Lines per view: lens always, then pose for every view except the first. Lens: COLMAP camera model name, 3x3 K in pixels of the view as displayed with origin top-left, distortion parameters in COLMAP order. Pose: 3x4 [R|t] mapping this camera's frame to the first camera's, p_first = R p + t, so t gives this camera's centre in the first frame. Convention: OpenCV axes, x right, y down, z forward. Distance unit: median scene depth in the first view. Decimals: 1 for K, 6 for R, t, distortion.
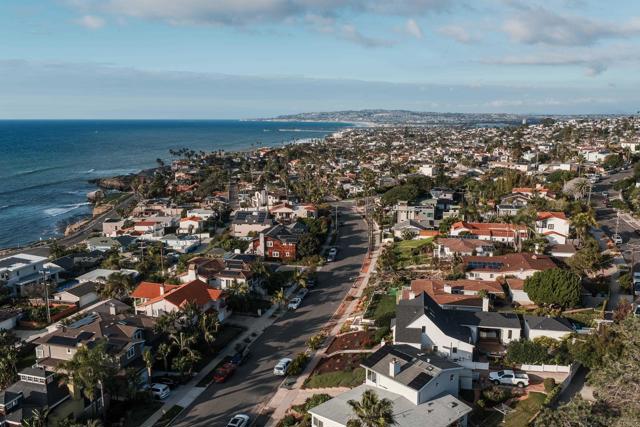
lens RADIAL K [[530.2, 0, 324.7], [0, 530.2, 215.3], [0, 0, 1]] dist [0.034036, -0.061510]
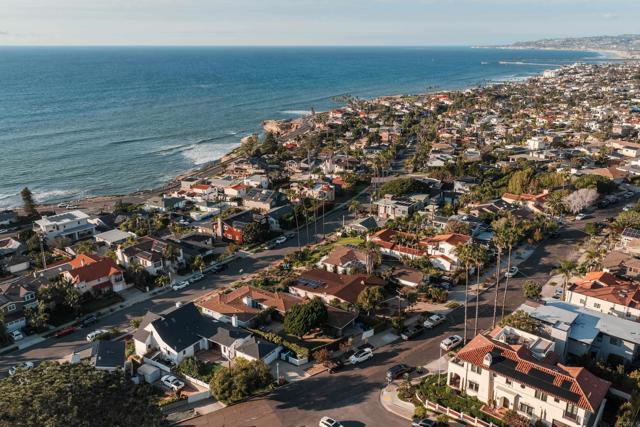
lens RADIAL K [[530.2, 0, 324.7], [0, 530.2, 215.3], [0, 0, 1]] dist [0.034036, -0.061510]
pose [[0.912392, 0.126020, -0.389434, 0.587237], [-0.074087, 0.986555, 0.145670, -0.172168], [0.402556, -0.104056, 0.909462, -0.022203]]
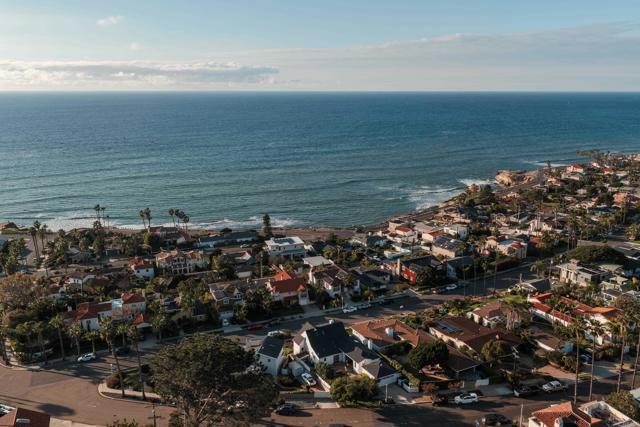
lens RADIAL K [[530.2, 0, 324.7], [0, 530.2, 215.3], [0, 0, 1]] dist [0.034036, -0.061510]
pose [[0.630579, 0.180617, -0.754816, 0.794062], [-0.141195, 0.983012, 0.117266, -0.216172], [0.763174, 0.032631, 0.645369, -0.052293]]
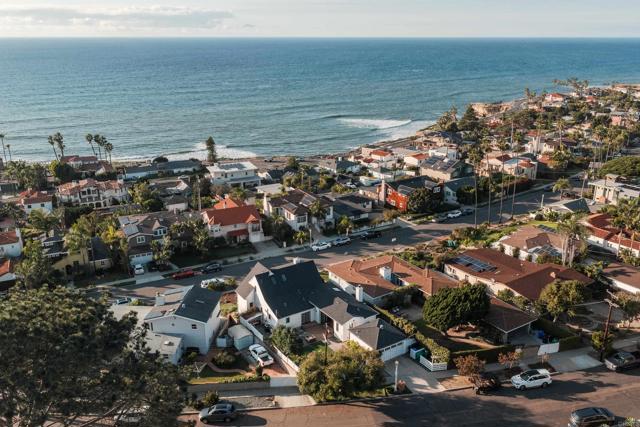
lens RADIAL K [[530.2, 0, 324.7], [0, 530.2, 215.3], [0, 0, 1]] dist [0.034036, -0.061510]
pose [[0.688817, 0.233040, -0.686458, 0.537681], [-0.131444, 0.971376, 0.197868, -0.090331], [0.712919, -0.046064, 0.699731, 0.184428]]
